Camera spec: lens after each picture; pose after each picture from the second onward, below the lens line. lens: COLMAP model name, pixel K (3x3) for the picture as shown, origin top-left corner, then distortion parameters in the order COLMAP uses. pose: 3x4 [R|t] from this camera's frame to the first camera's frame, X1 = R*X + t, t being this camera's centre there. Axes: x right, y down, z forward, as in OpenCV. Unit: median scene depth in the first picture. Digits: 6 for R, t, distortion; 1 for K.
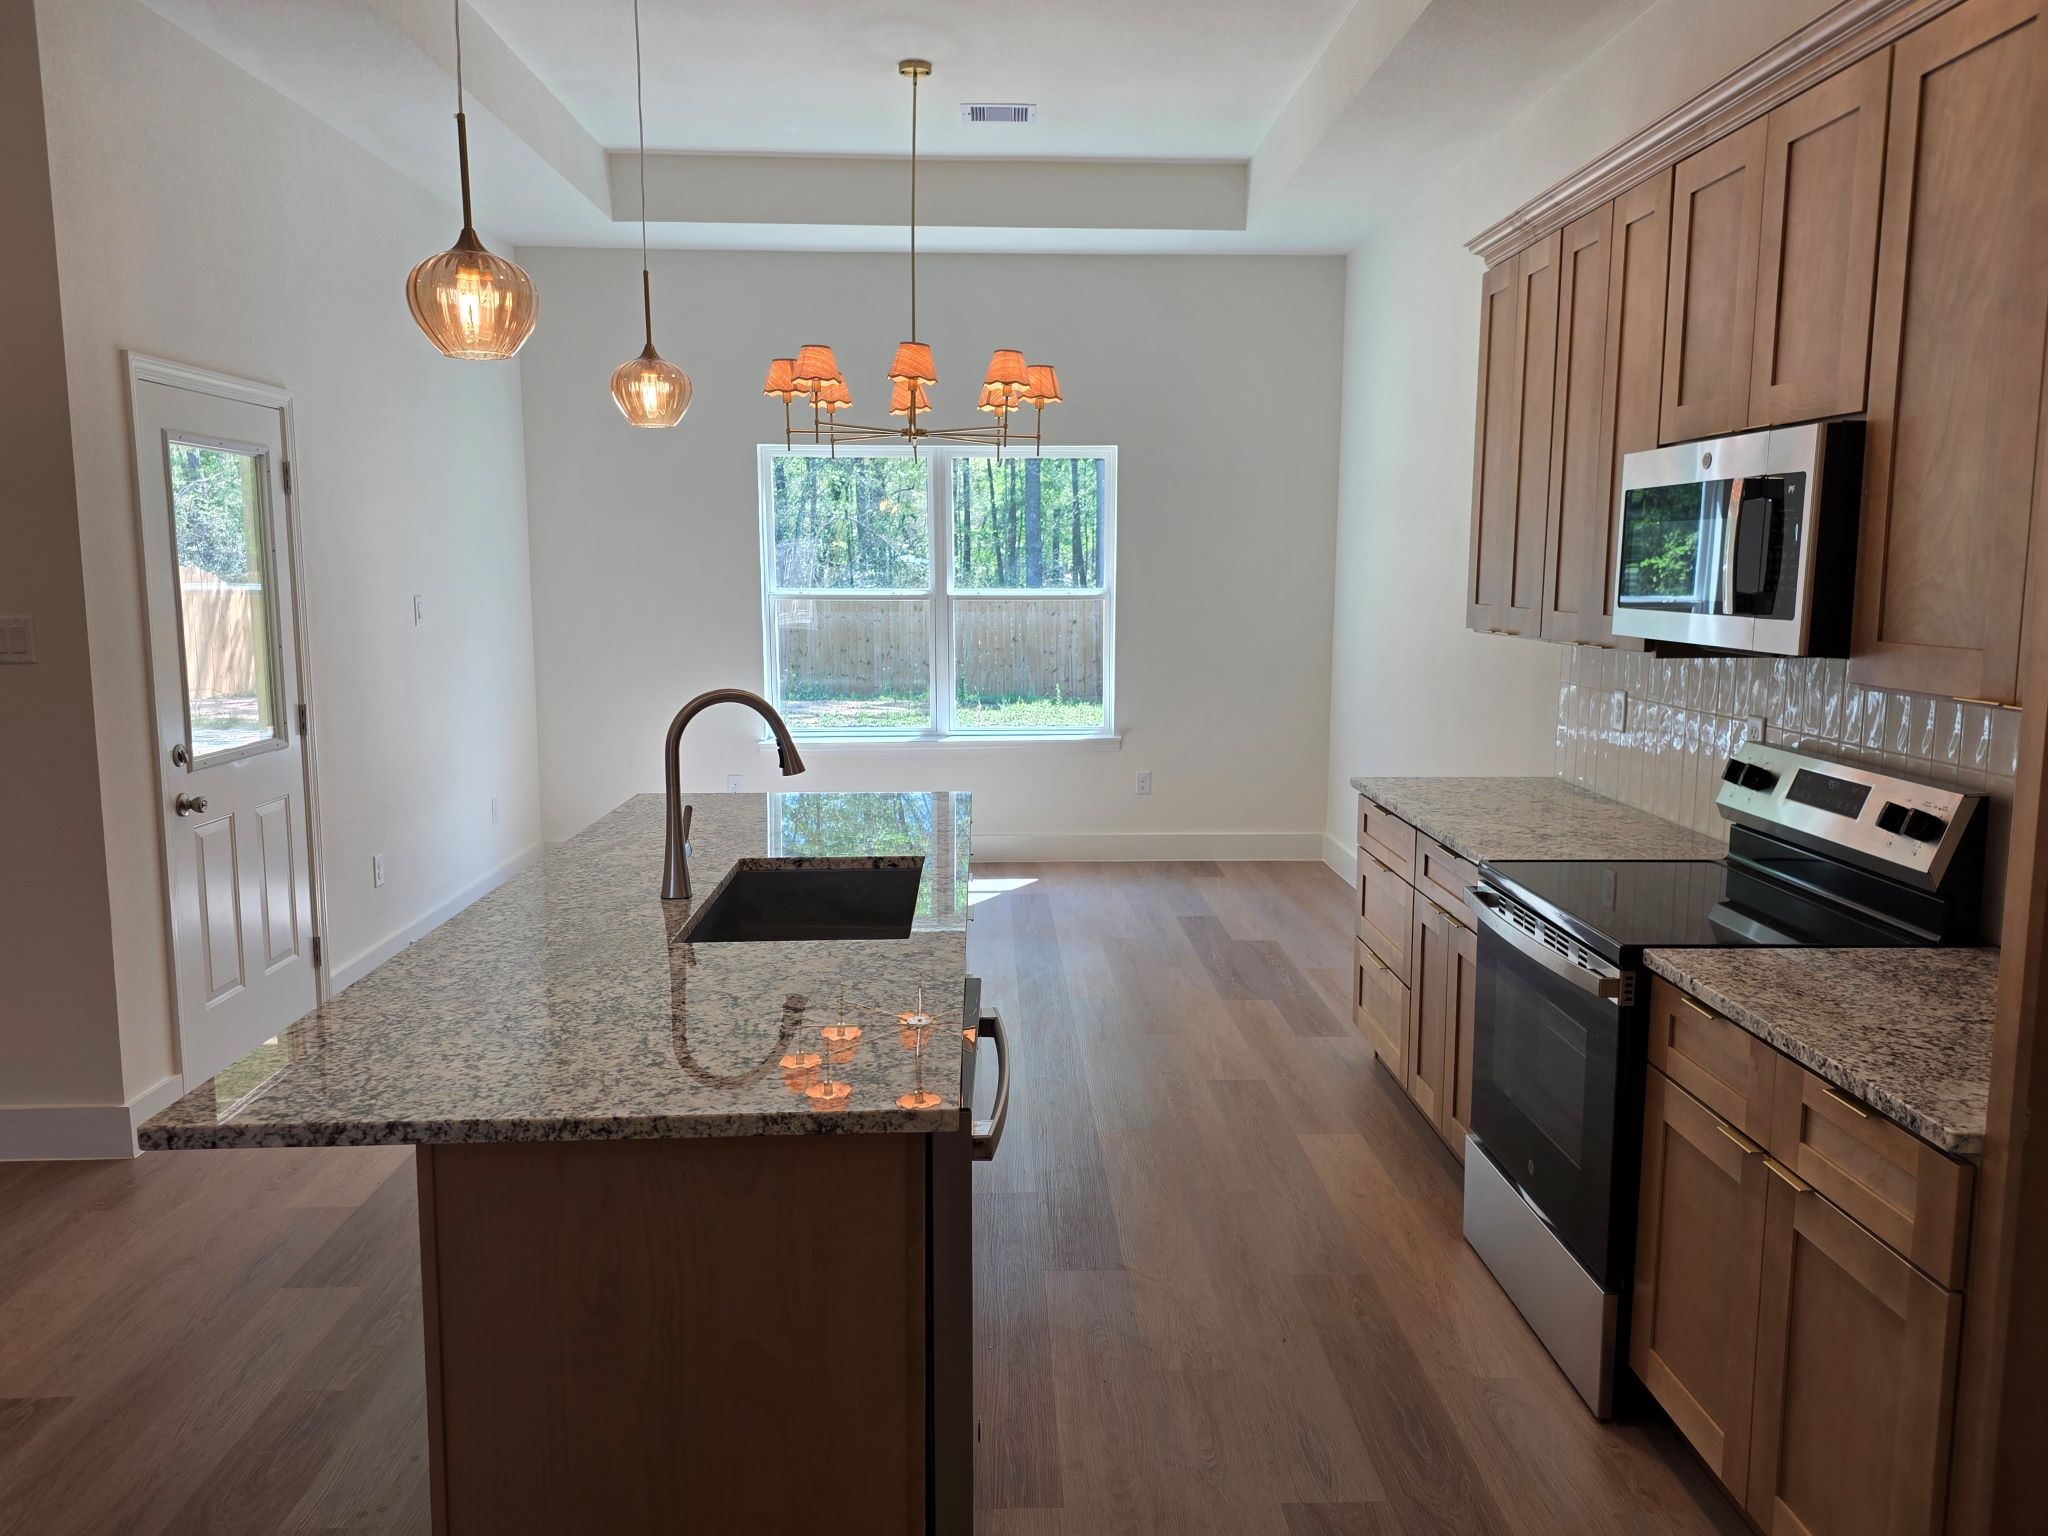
lens RADIAL K [[1451.3, 0, 1035.6], [0, 1451.3, 777.0], [0, 0, 1]] dist [0.100818, -0.116510]
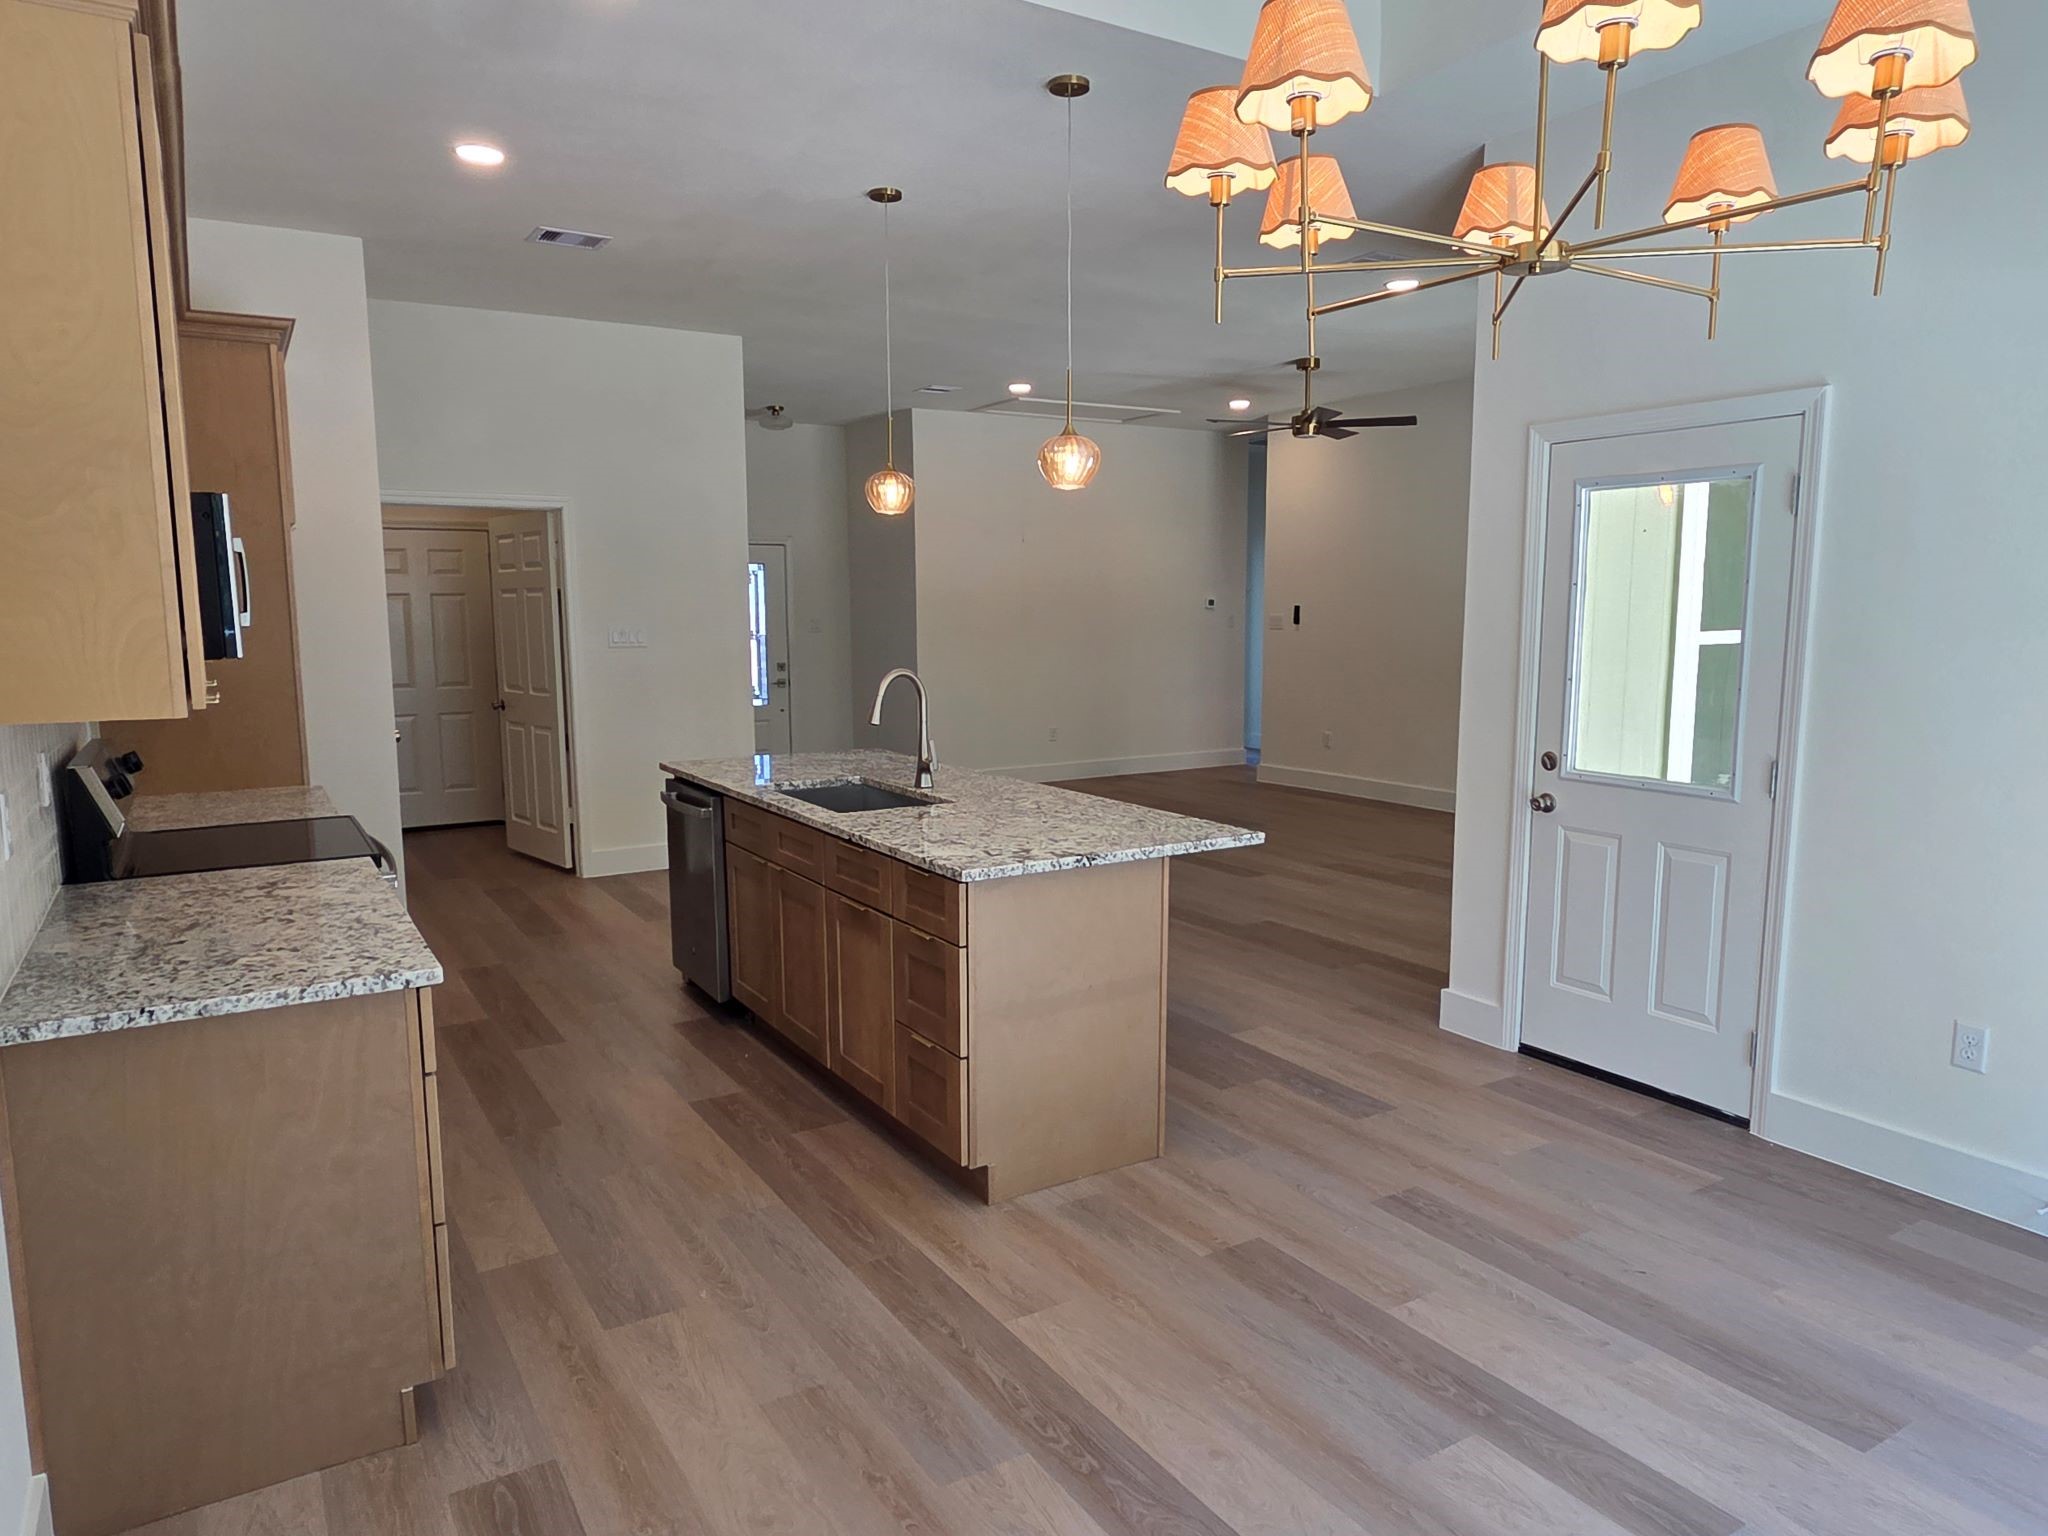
lens RADIAL K [[1345.1, 0, 988.8], [0, 1345.1, 770.4], [0, 0, 1]] dist [0.007165, 0.002158]
pose [[-0.884890, 0.062451, -0.461596, 0.456898], [-0.064955, 0.964745, 0.255044, -0.378762], [0.461250, 0.255669, -0.849636, 2.597497]]
